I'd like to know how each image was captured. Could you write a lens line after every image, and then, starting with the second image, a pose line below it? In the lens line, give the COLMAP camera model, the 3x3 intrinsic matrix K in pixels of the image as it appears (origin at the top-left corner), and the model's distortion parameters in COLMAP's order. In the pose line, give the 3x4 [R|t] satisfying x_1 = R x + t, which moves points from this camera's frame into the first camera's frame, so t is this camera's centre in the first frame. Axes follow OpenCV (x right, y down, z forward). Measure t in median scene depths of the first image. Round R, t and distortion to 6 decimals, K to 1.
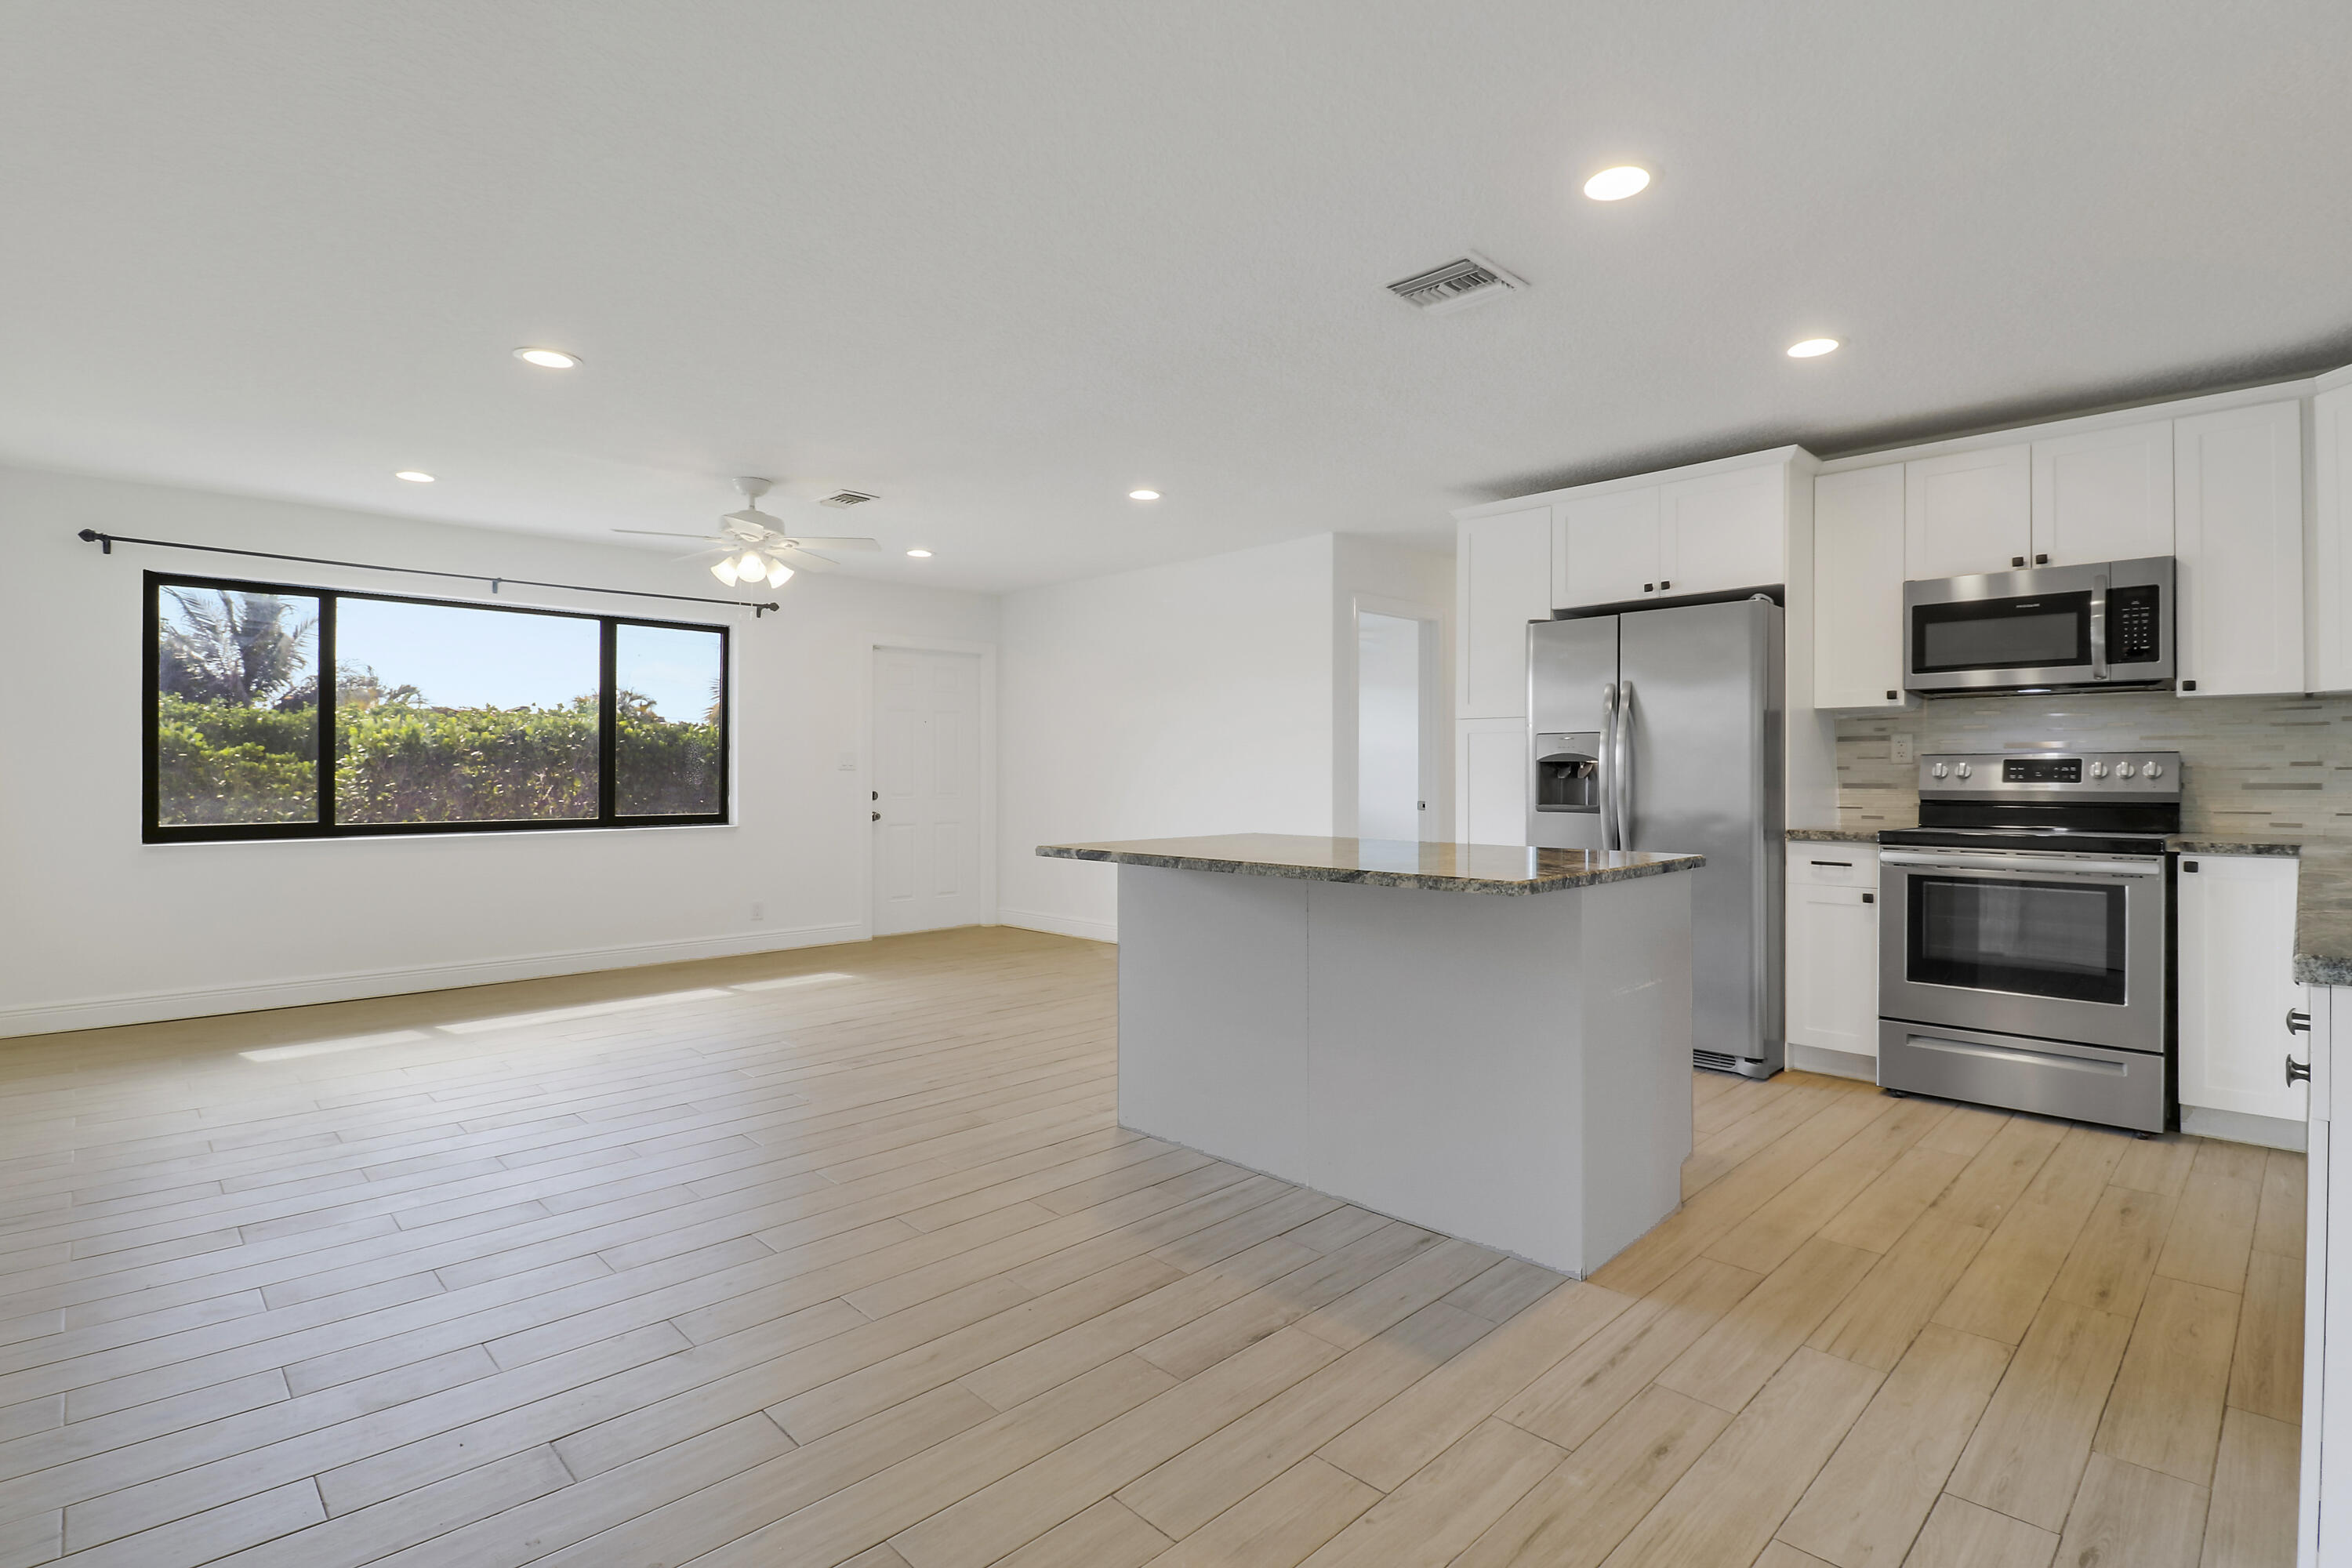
lens RADIAL K [[1097.0, 0, 1209.5], [0, 1097.0, 752.2], [0, 0, 1]] dist [-0.004631, -0.003802]
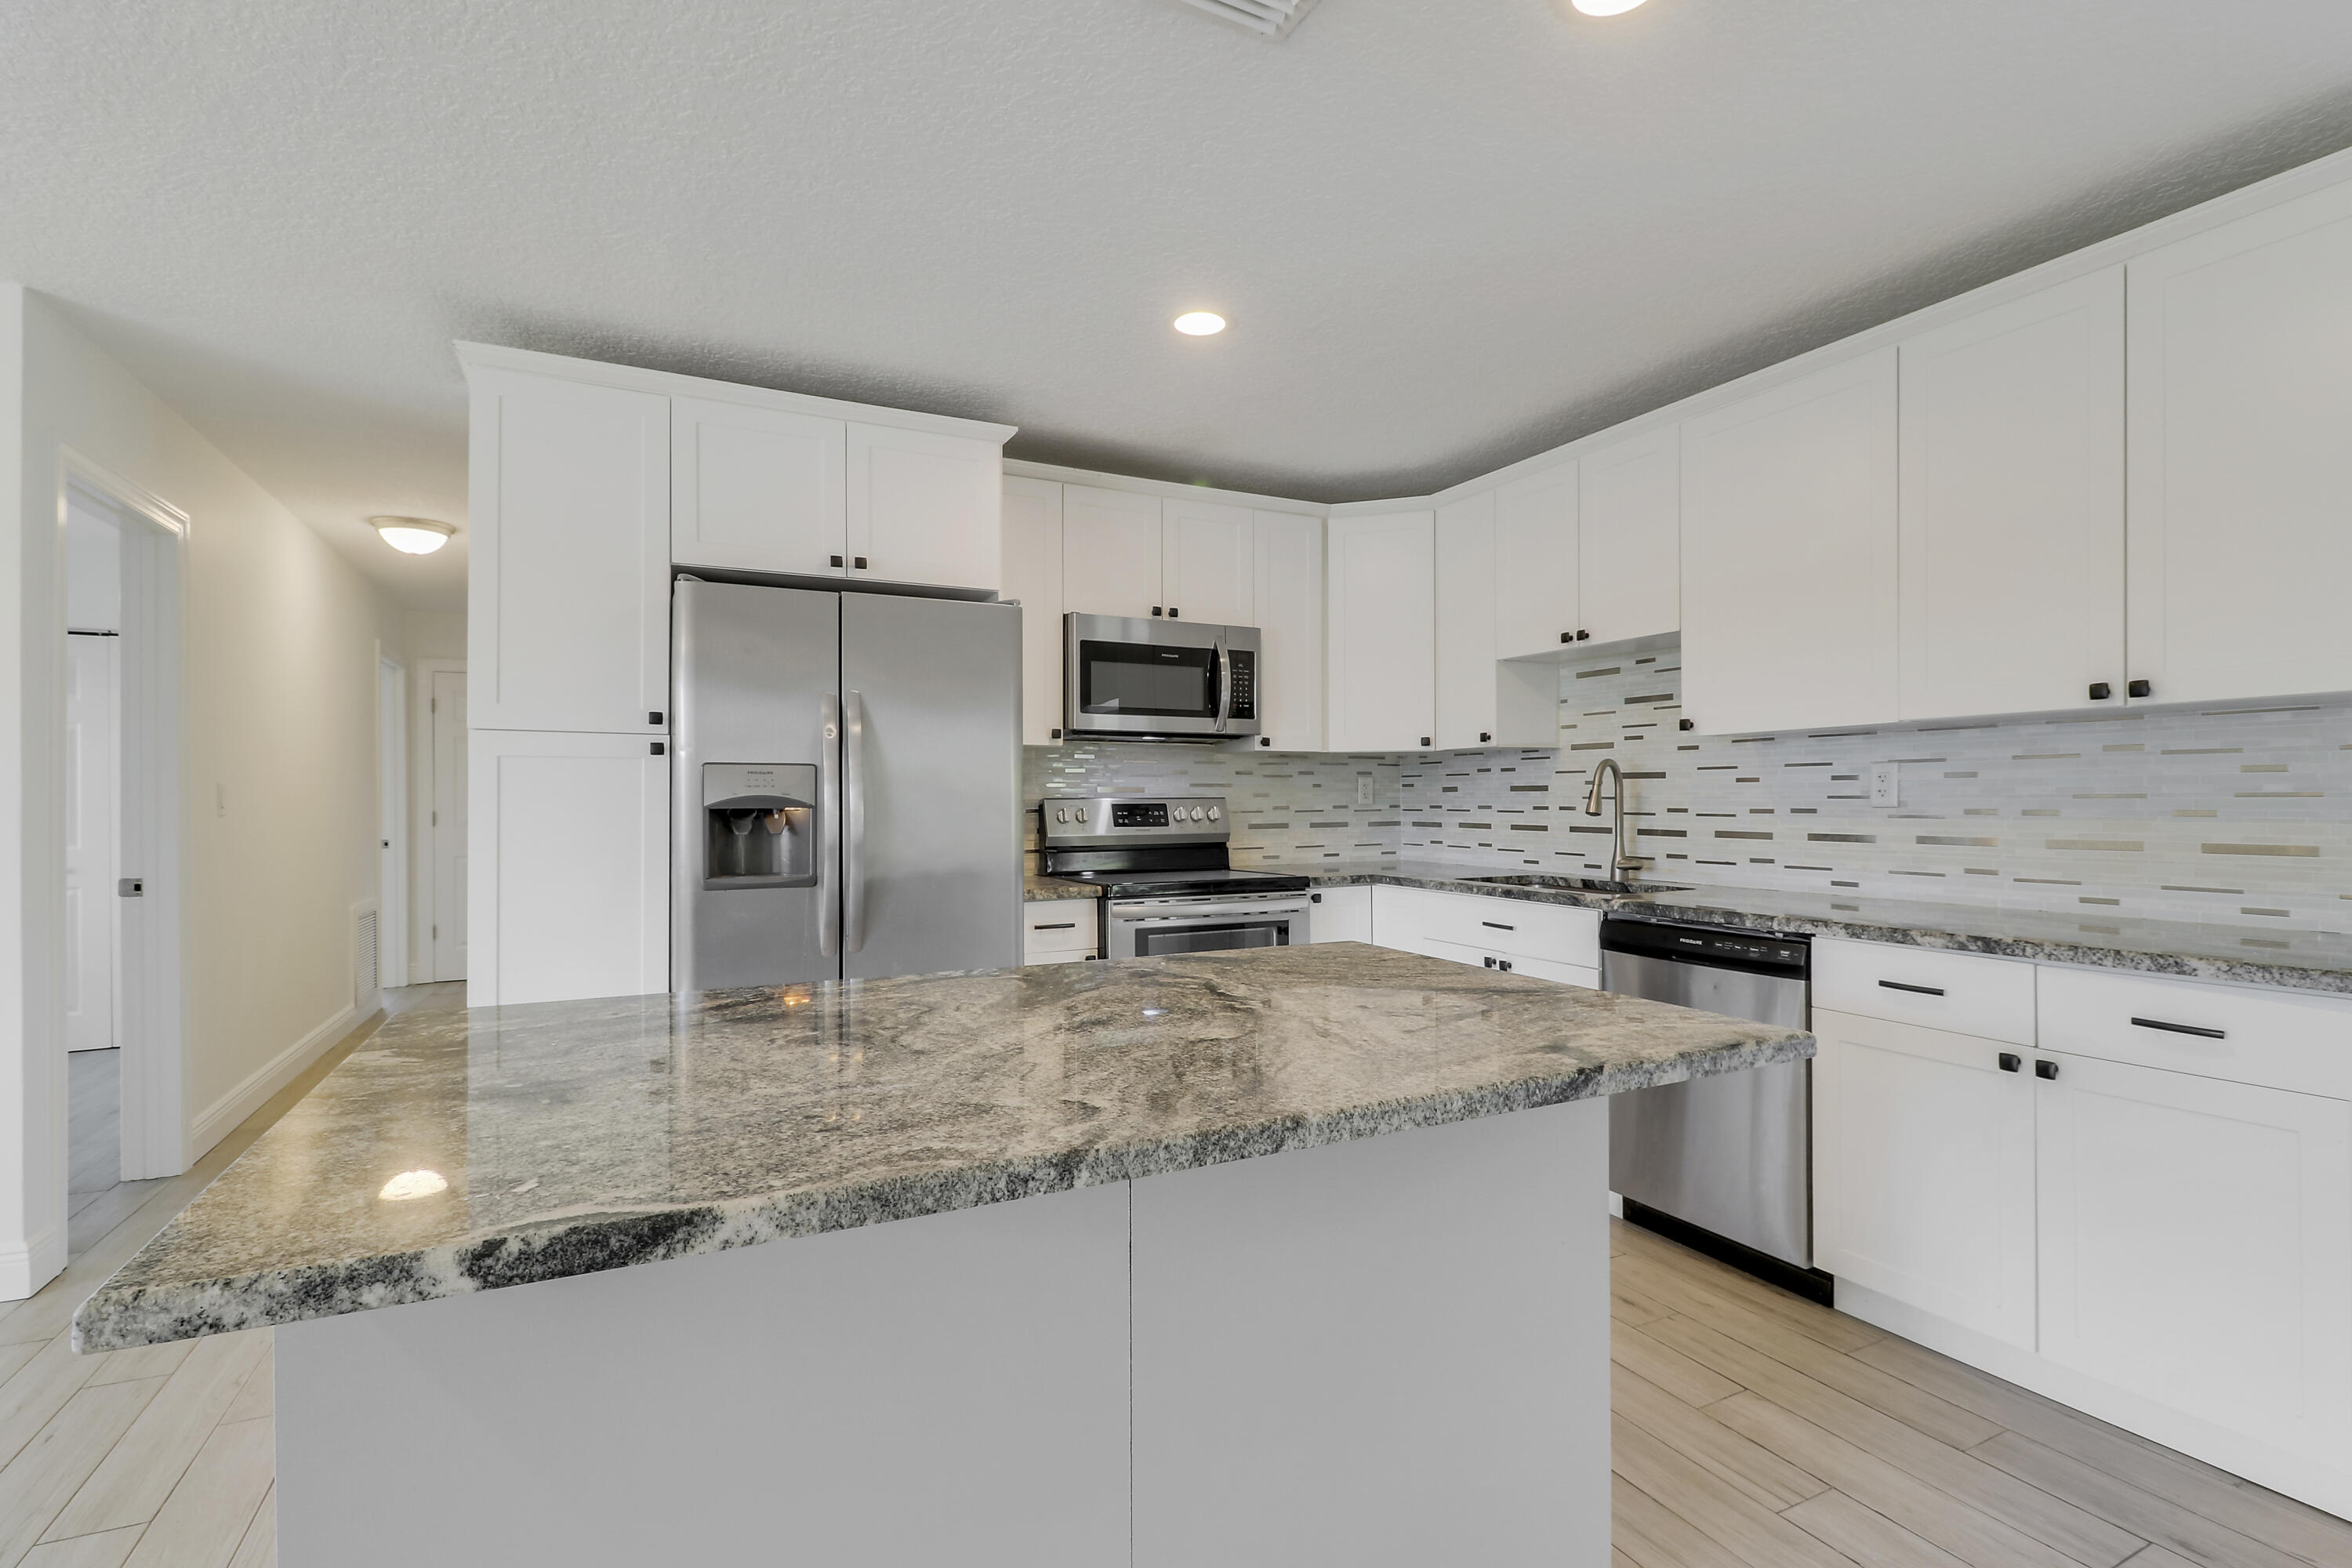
lens RADIAL K [[1097.0, 0, 1173.3], [0, 1097.0, 796.1], [0, 0, 1]] dist [-0.004631, -0.003802]
pose [[0.331218, 0.001386, 0.943553, -0.133277], [-0.013915, 0.999897, 0.003416, -0.003051], [-0.943452, -0.014261, 0.331203, 0.384685]]
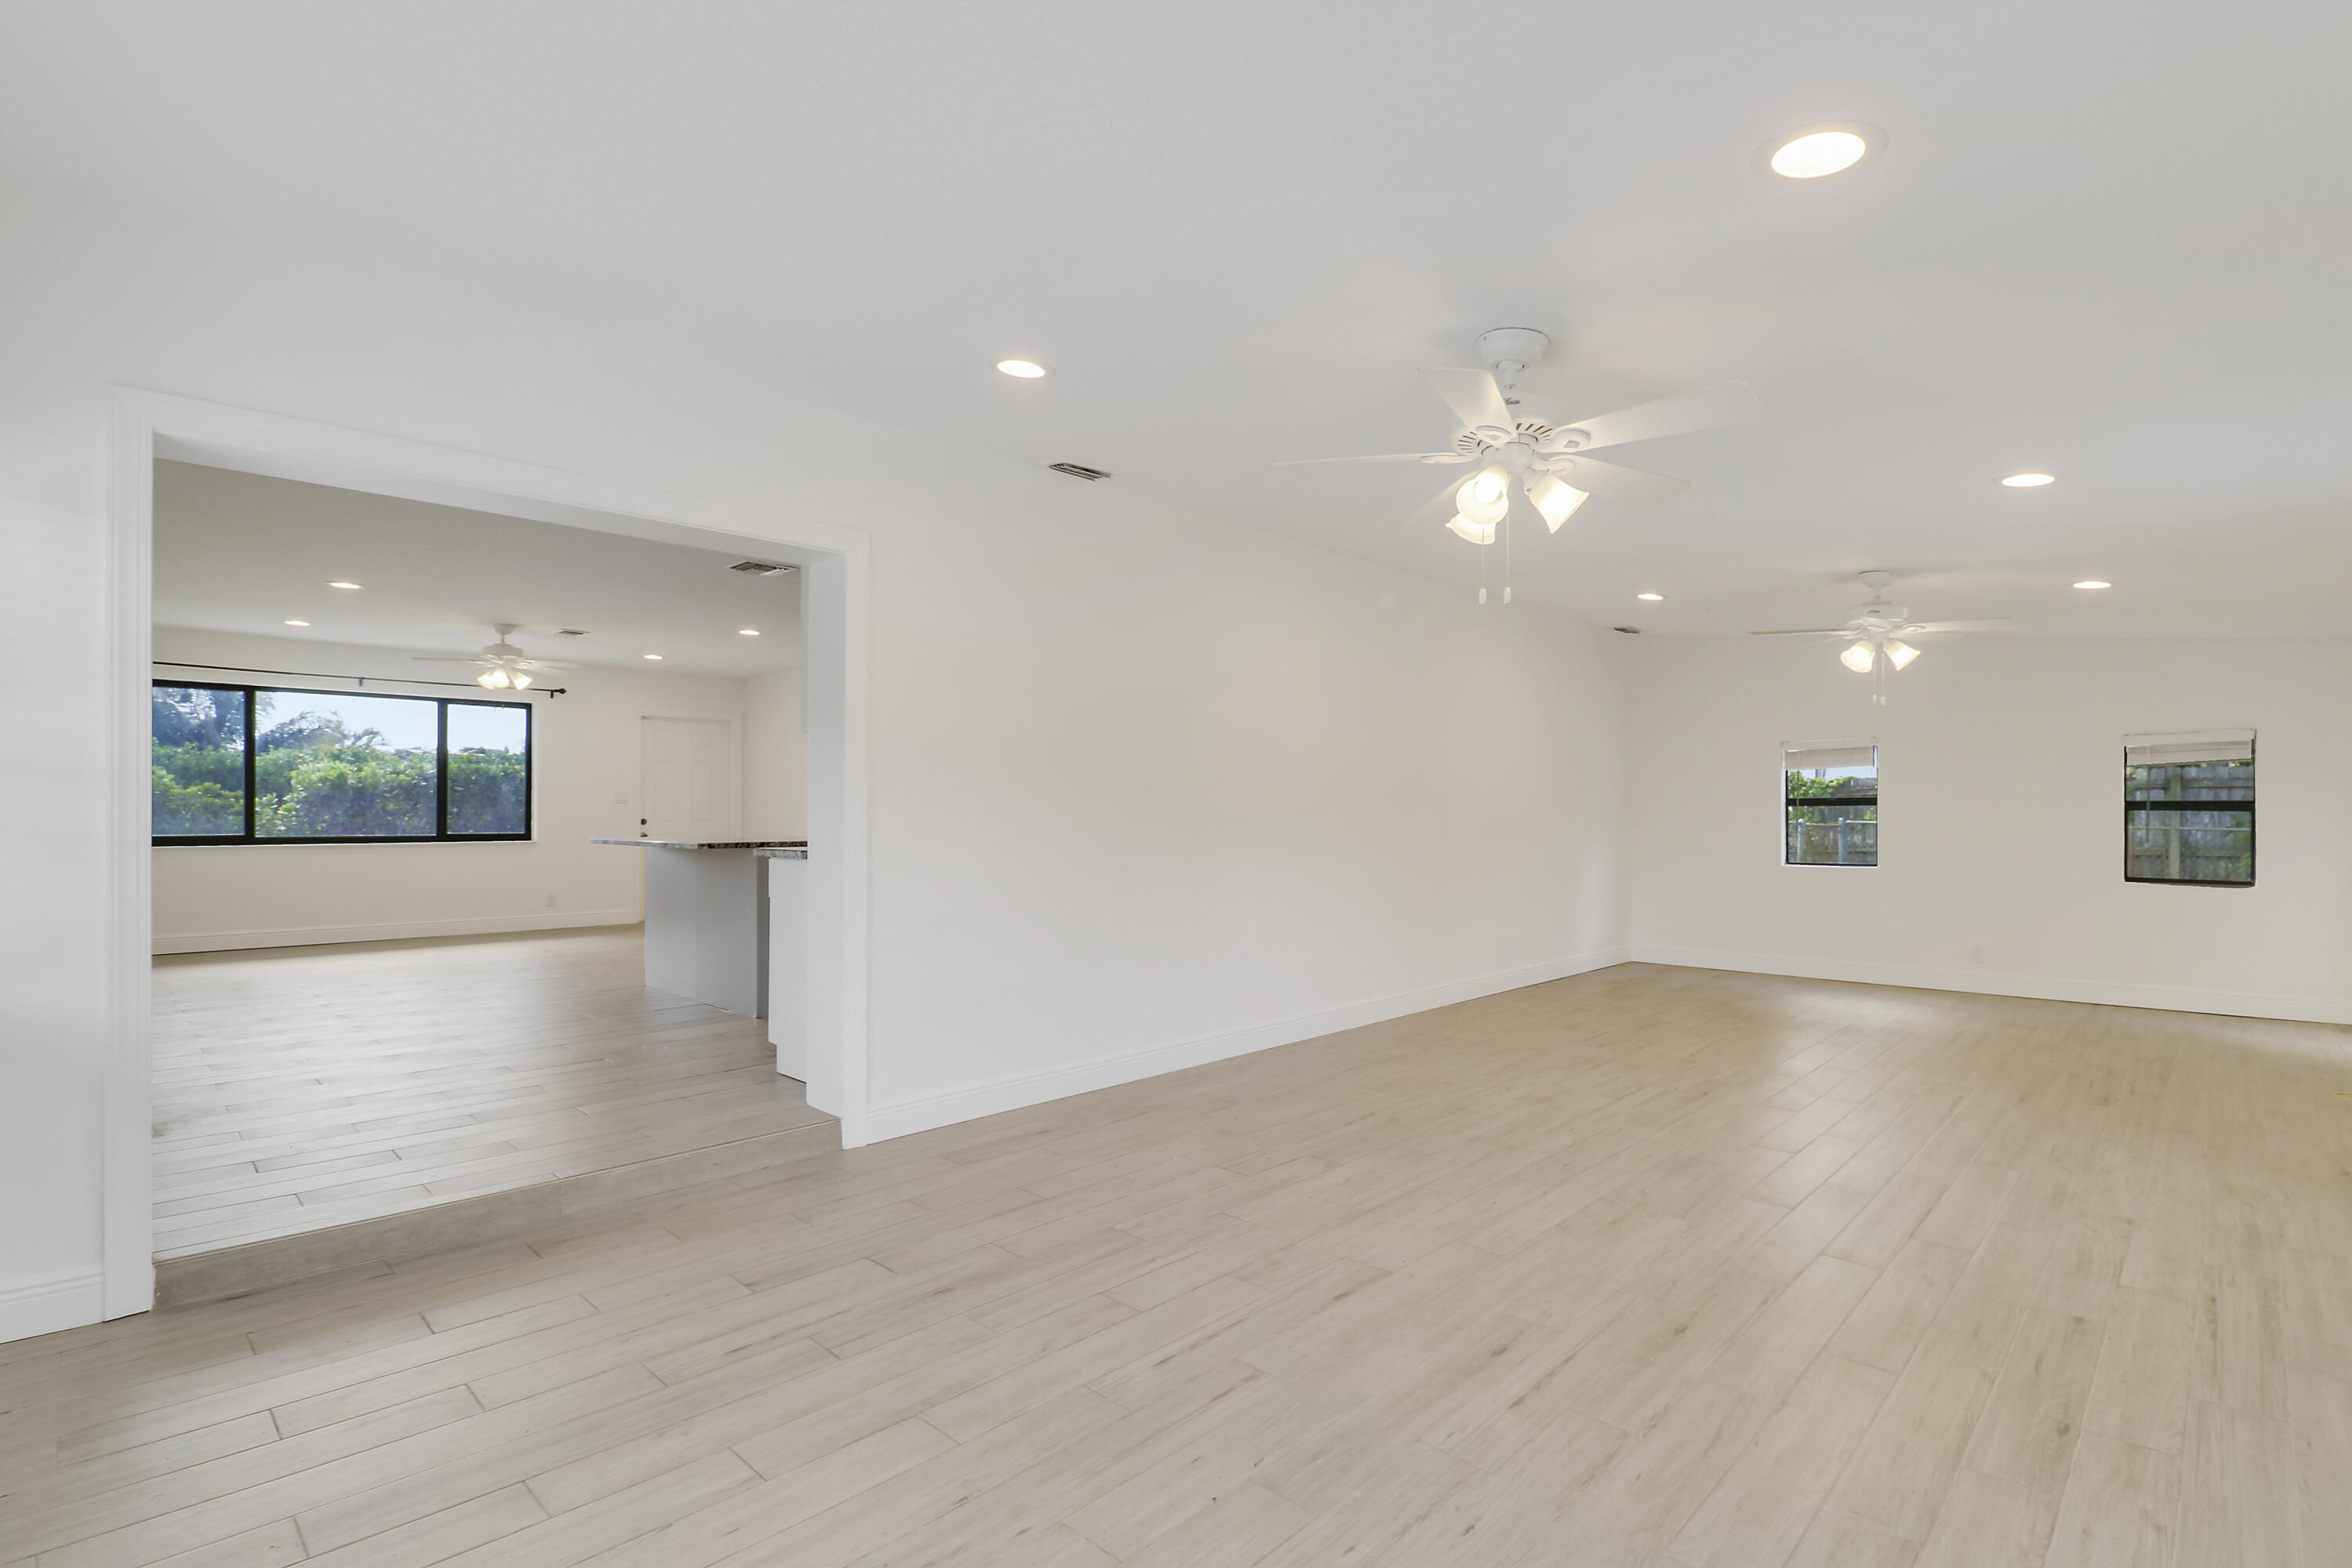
lens RADIAL K [[1097.0, 0, 1194.4], [0, 1097.0, 787.7], [0, 0, 1]] dist [-0.004631, -0.003802]
pose [[0.999983, 0.004194, 0.004128, 0.448853], [-0.004165, 0.999966, -0.007083, 0.002695], [-0.004158, 0.007066, 0.999966, -0.471221]]
